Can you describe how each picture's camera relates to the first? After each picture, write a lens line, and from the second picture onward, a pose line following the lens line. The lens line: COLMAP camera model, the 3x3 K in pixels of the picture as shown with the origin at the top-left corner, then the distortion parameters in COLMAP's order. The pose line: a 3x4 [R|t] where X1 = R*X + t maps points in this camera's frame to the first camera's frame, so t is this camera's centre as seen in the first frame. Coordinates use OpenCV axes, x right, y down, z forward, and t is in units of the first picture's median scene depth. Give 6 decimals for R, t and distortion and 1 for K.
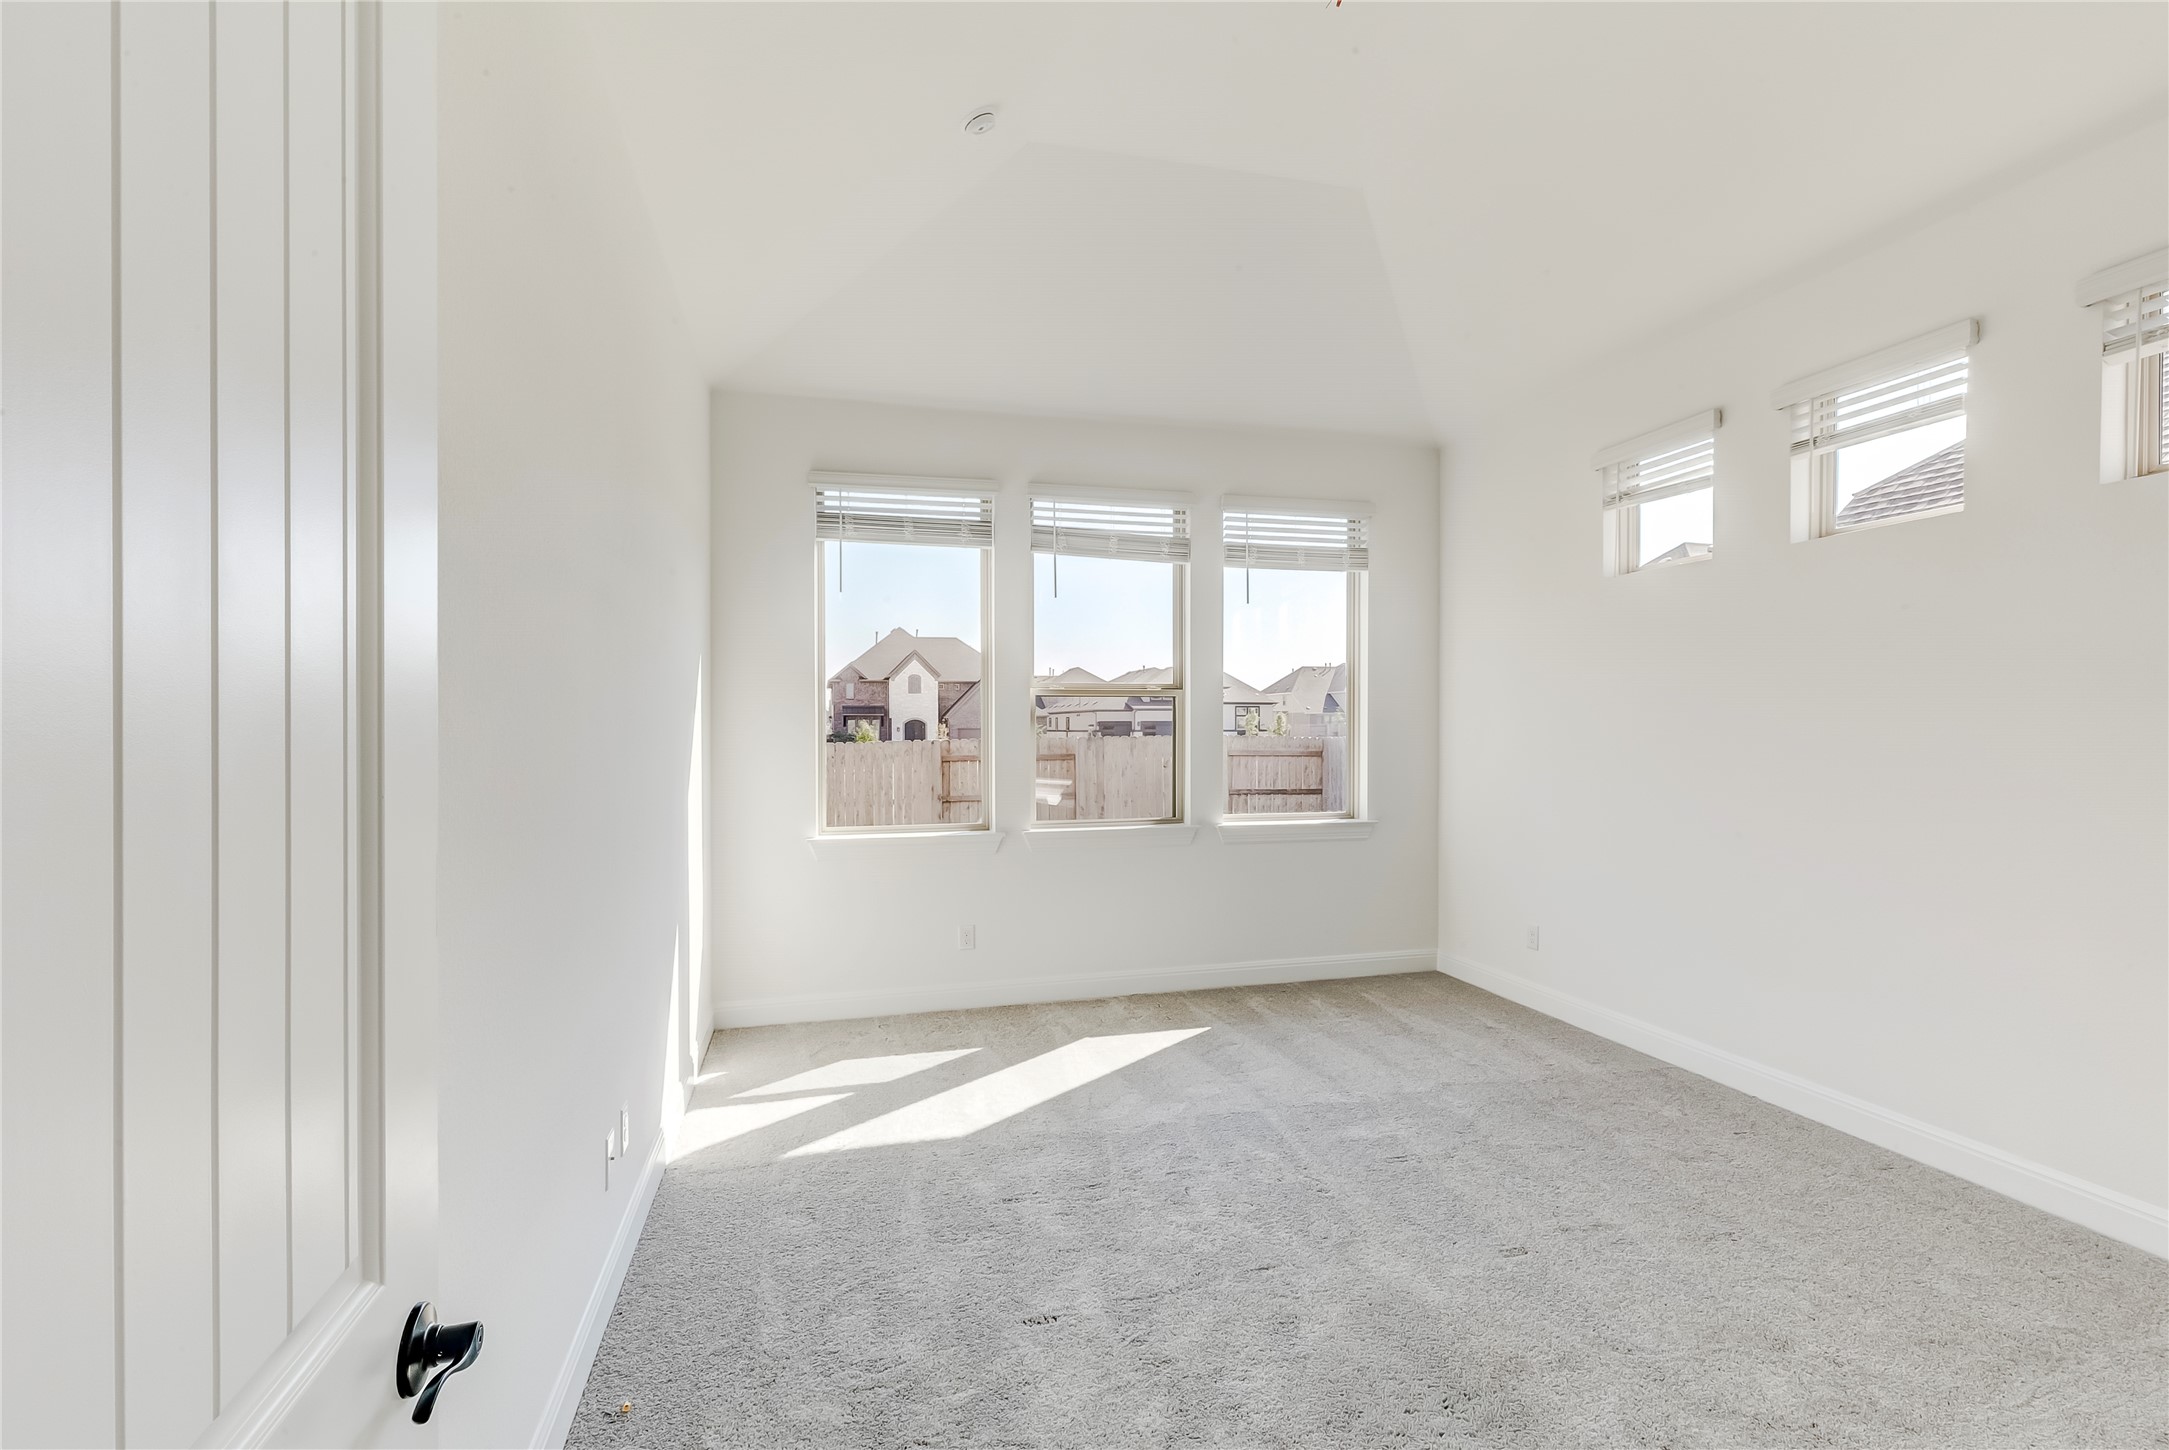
lens RADIAL K [[999.8, 0, 1082.1], [0, 999.8, 727.7], [0, 0, 1]] dist [0.008805, -0.004892]
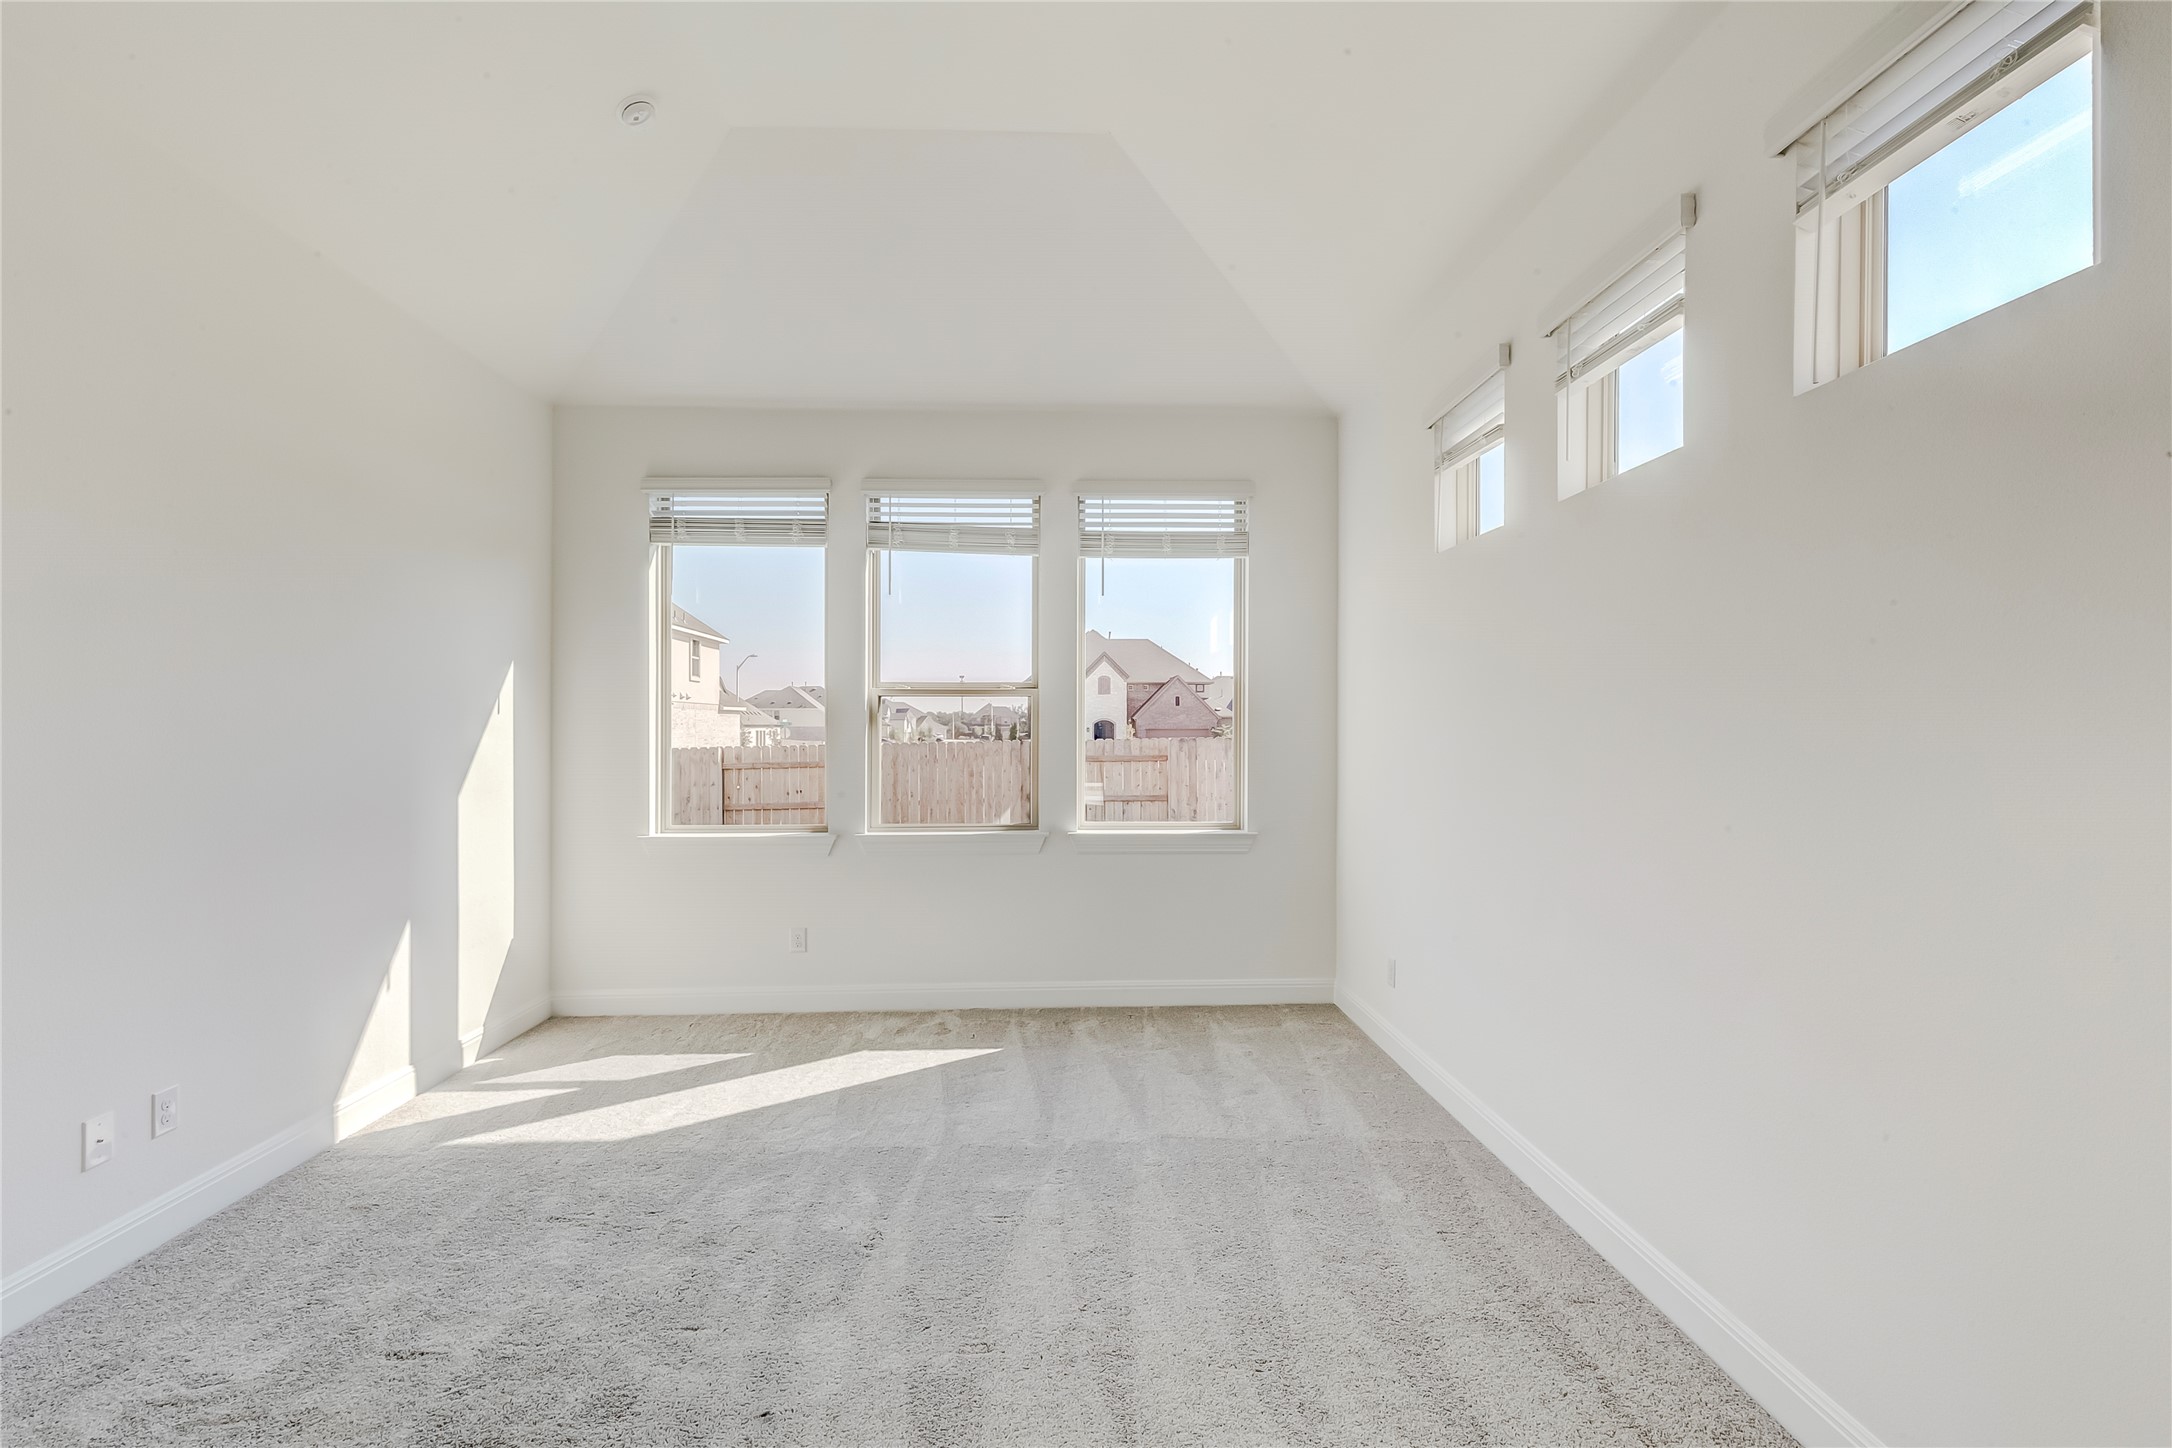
lens RADIAL K [[986.1, 0, 1110.5], [0, 986.1, 724.8], [0, 0, 1]] dist [0.002120, -0.000532]
pose [[0.974572, 0.002303, -0.224061, 0.403567], [-0.003028, 0.999991, -0.002894, -0.001583], [0.224053, 0.003499, 0.974571, 0.115361]]
